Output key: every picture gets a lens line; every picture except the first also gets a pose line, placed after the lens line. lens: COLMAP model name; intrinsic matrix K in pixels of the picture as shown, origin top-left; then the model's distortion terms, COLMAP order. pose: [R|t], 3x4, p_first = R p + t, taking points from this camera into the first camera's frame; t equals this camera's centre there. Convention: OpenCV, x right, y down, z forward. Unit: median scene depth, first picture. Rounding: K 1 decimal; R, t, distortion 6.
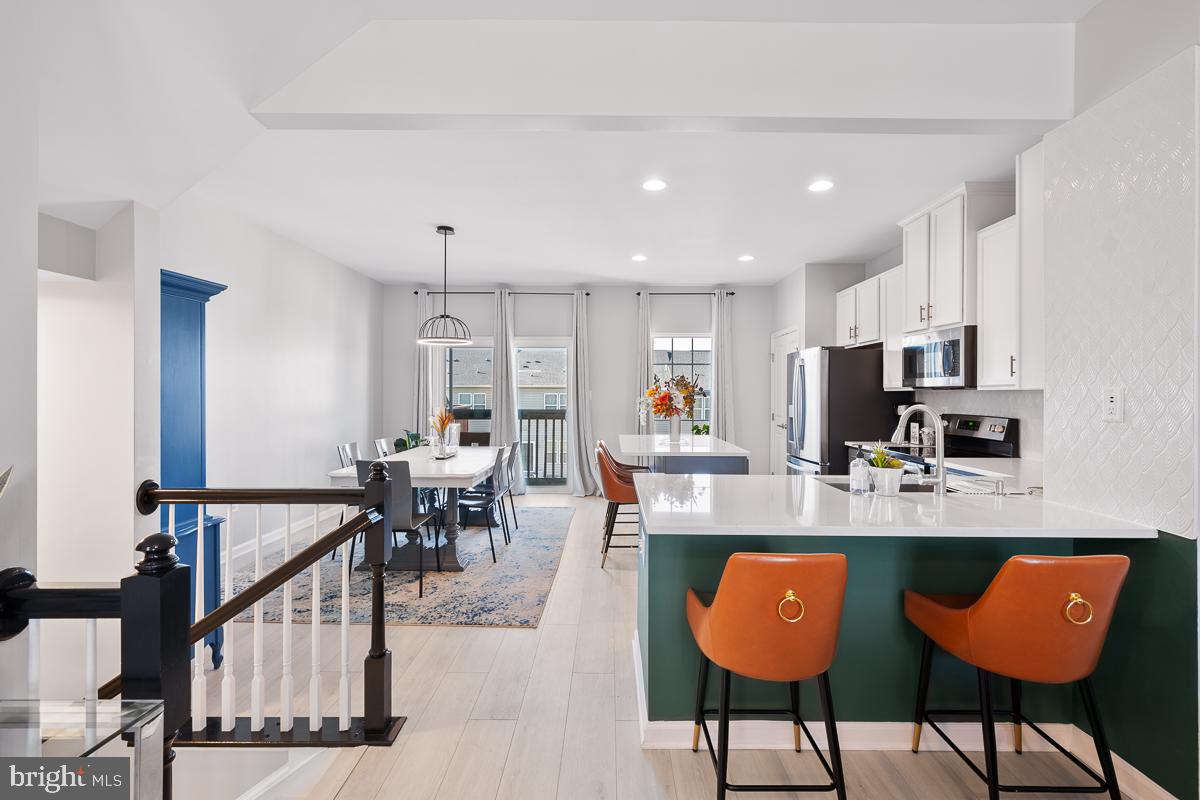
lens RADIAL K [[531.3, 0, 607.7], [0, 531.3, 396.7], [0, 0, 1]] dist [0.001140, -0.000390]
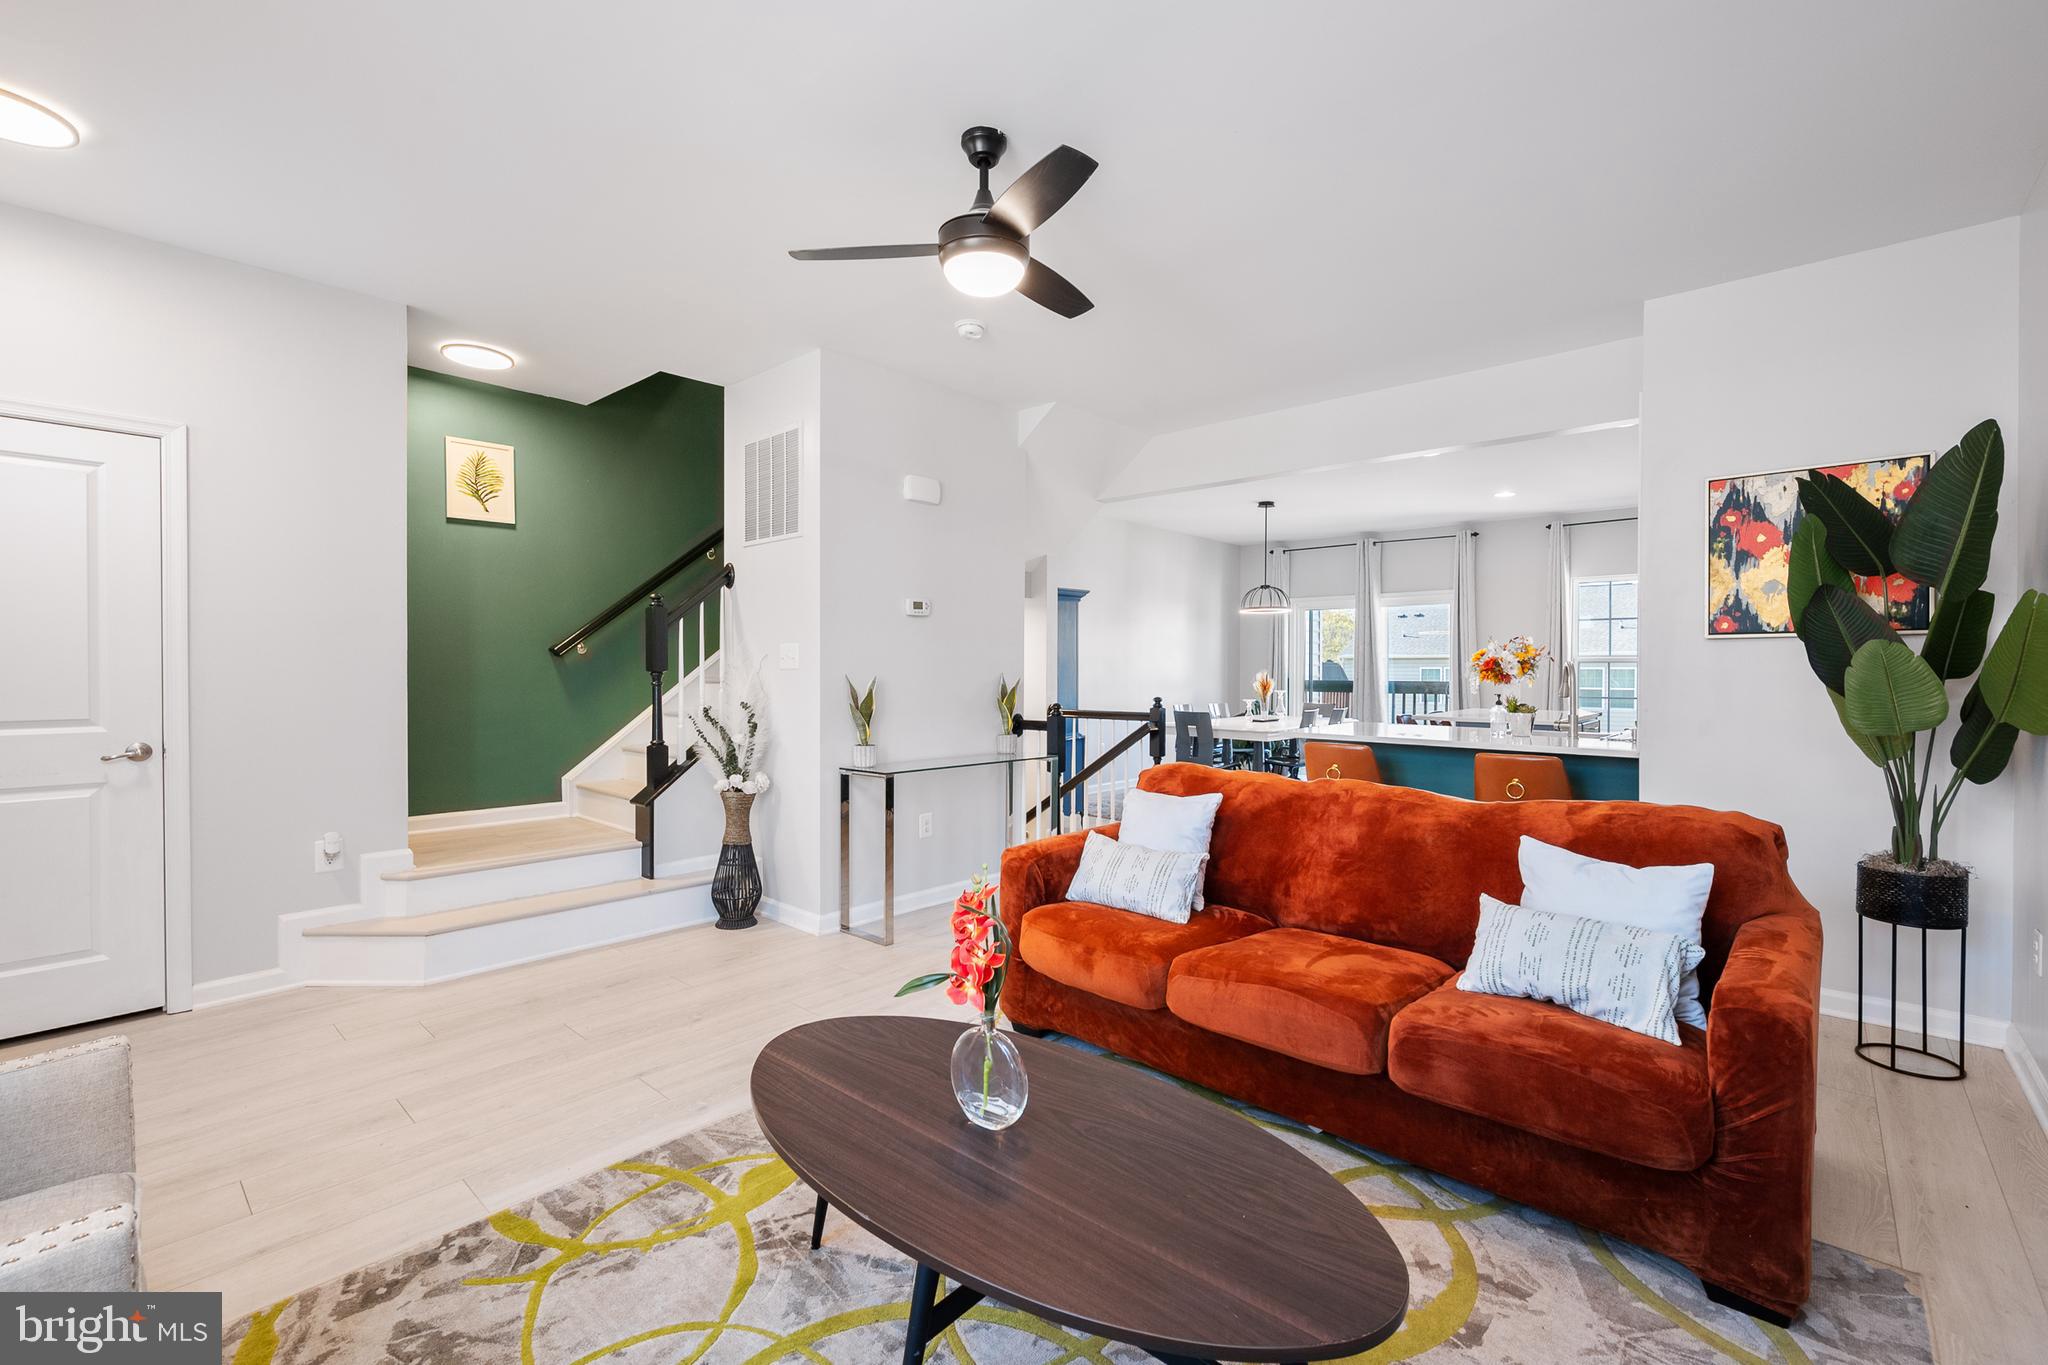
lens RADIAL K [[874.8, 0, 1035.8], [0, 874.8, 677.1], [0, 0, 1]] dist [0.000765, 0.000175]
pose [[0.749936, 0.004500, -0.661496, 0.502588], [-0.003659, 0.999990, 0.002654, 0.025062], [0.661501, 0.000430, 0.749944, -0.599718]]
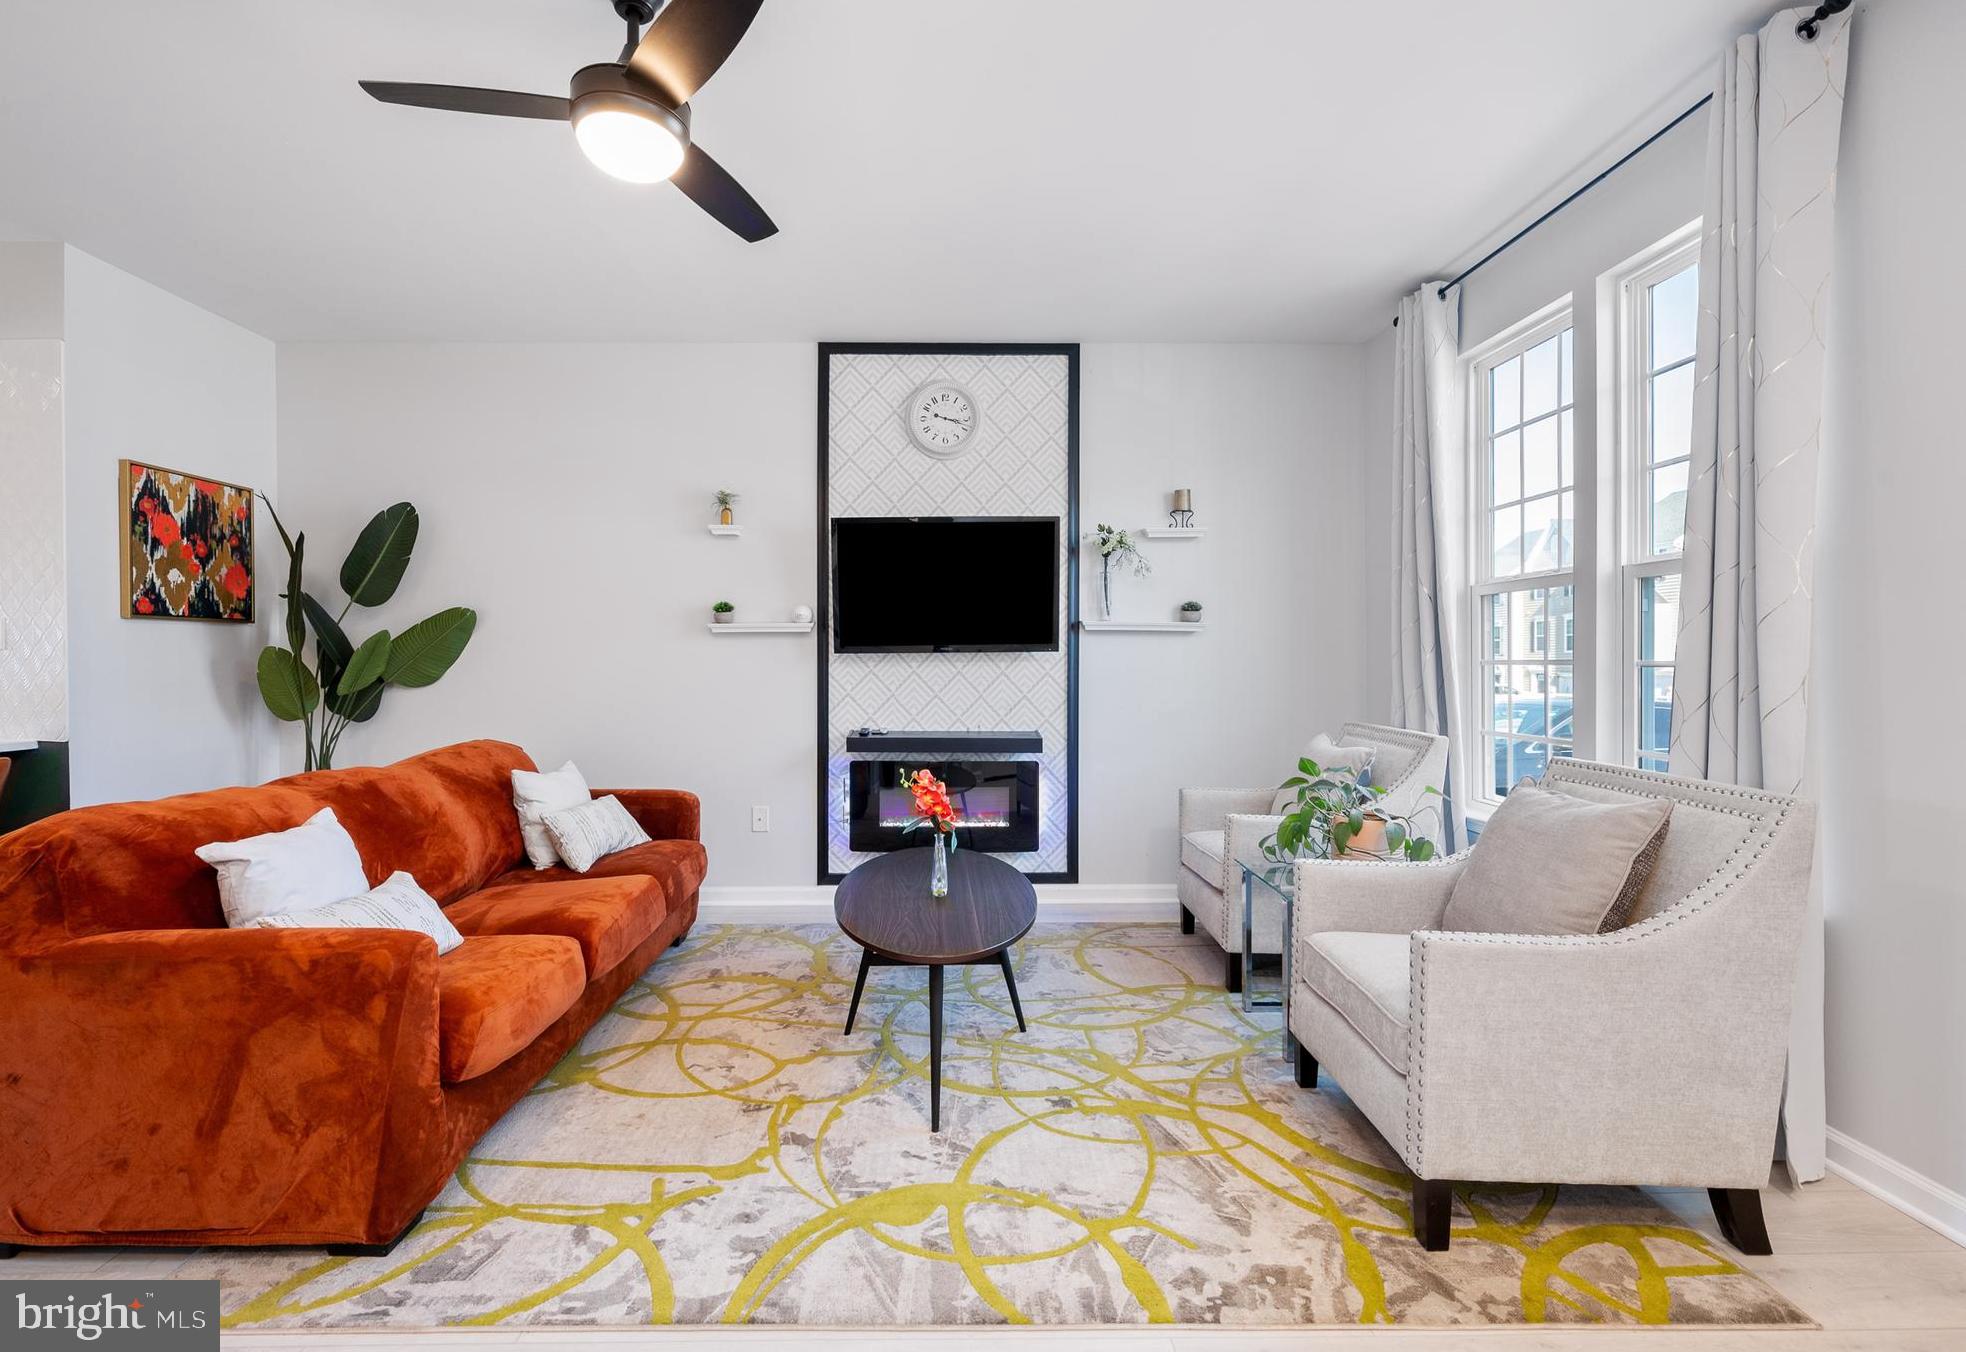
lens RADIAL K [[871.2, 0, 954.1], [0, 871.2, 663.9], [0, 0, 1]] dist [-0.000777, -0.000625]
pose [[-0.017773, -0.007539, 0.999814, -0.334711], [0.007224, 0.999945, 0.007669, 0.030960], [-0.999816, 0.007359, -0.017718, -0.361316]]
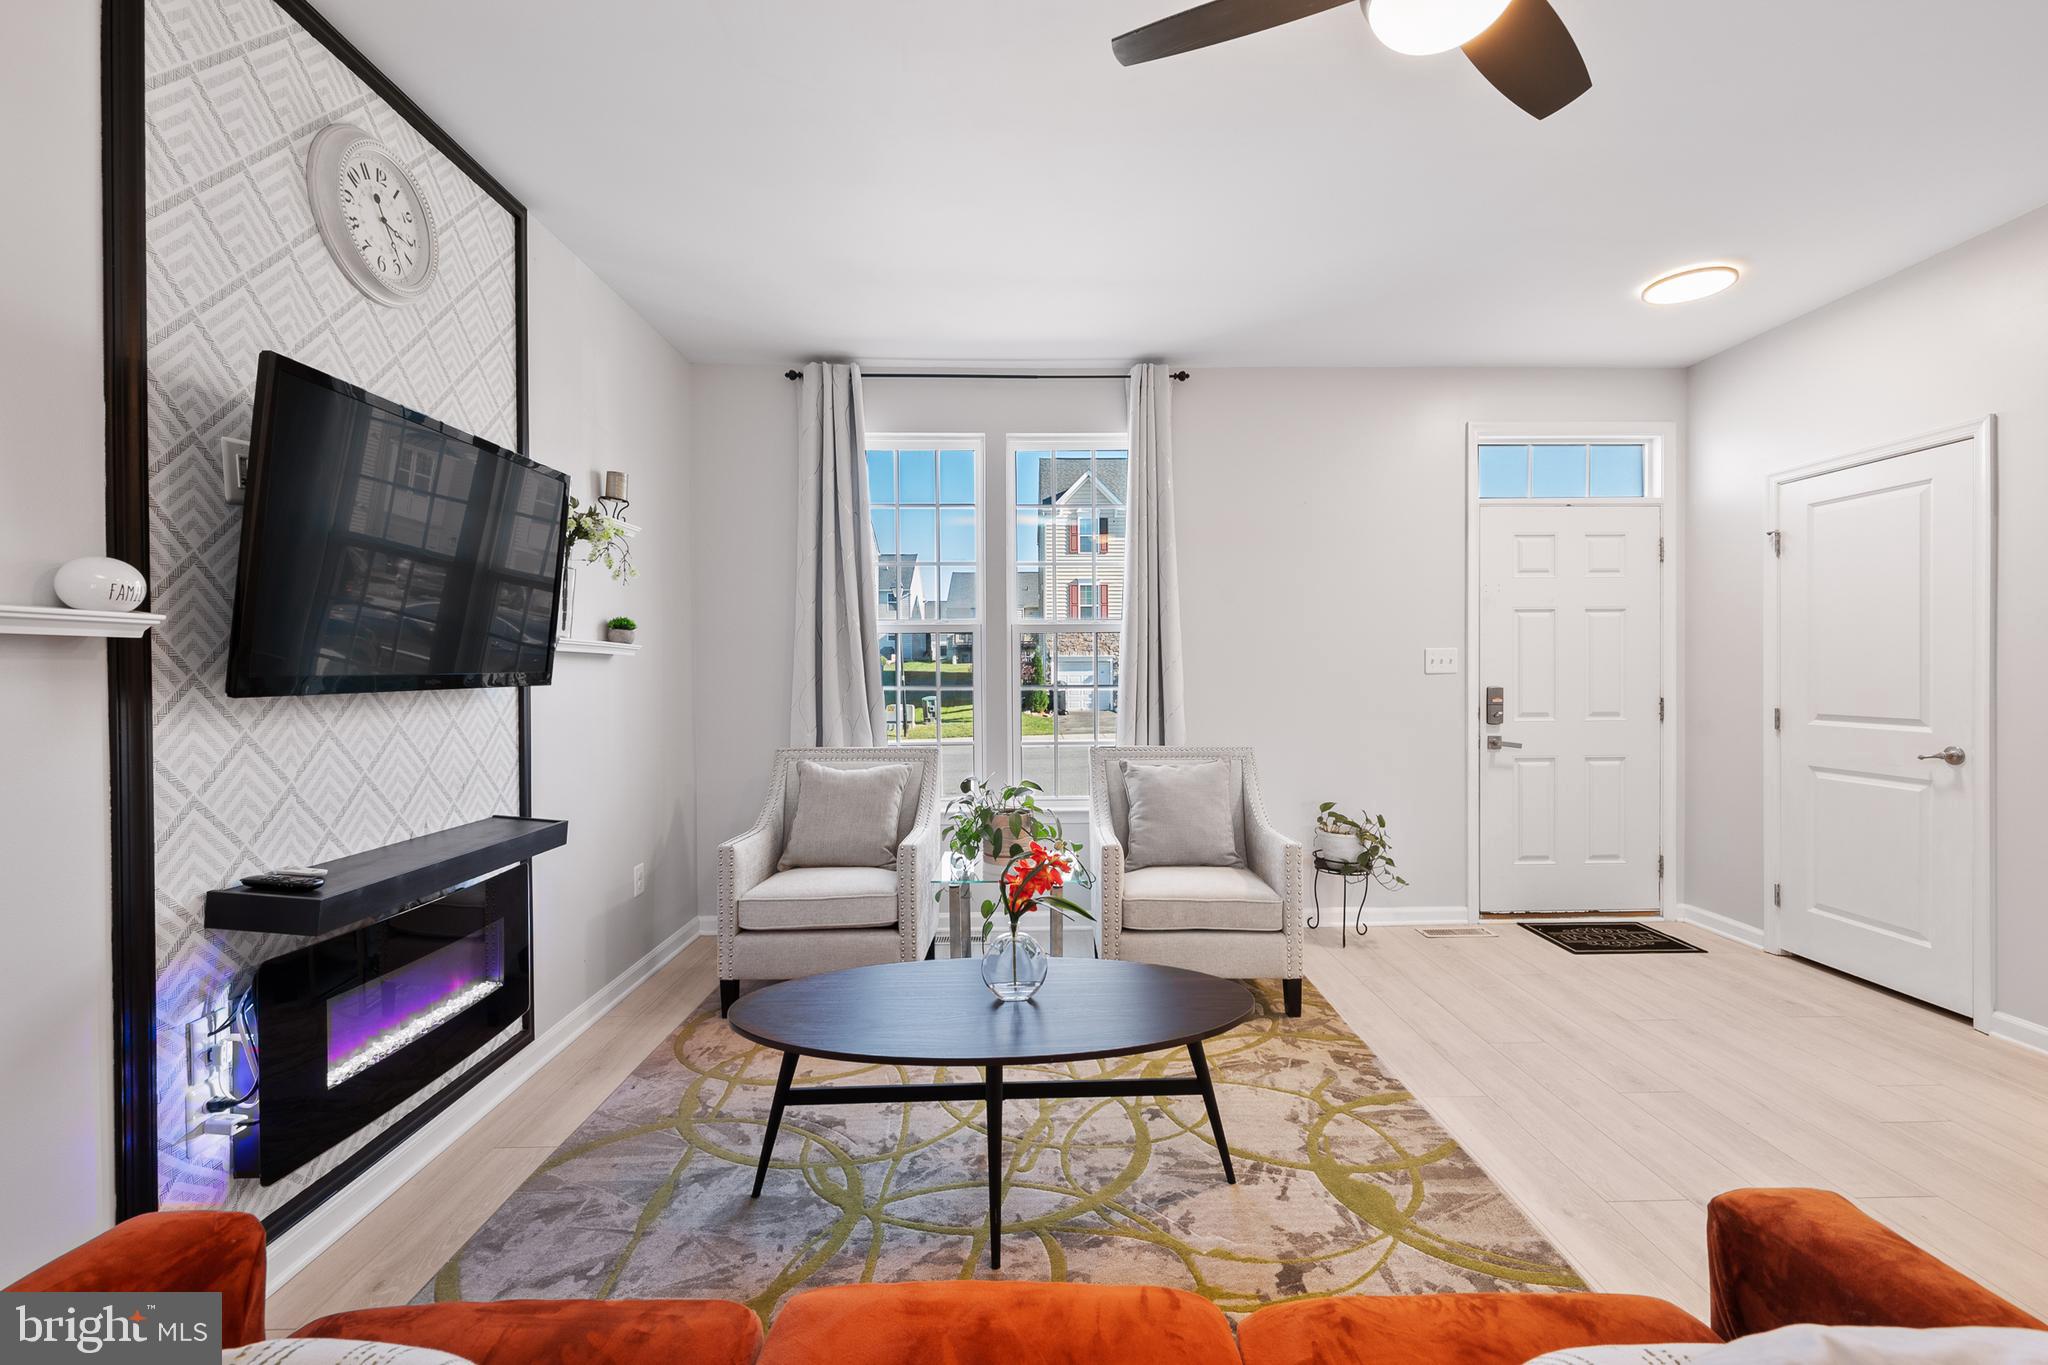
lens RADIAL K [[863.8, 0, 1035.1], [0, 863.8, 678.1], [0, 0, 1]] dist [-0.000035, -0.000265]
pose [[-0.999736, 0.003413, -0.022707, 0.268678], [0.003049, 0.999867, 0.016052, 0.013734], [0.022759, 0.015979, -0.999613, 0.106800]]
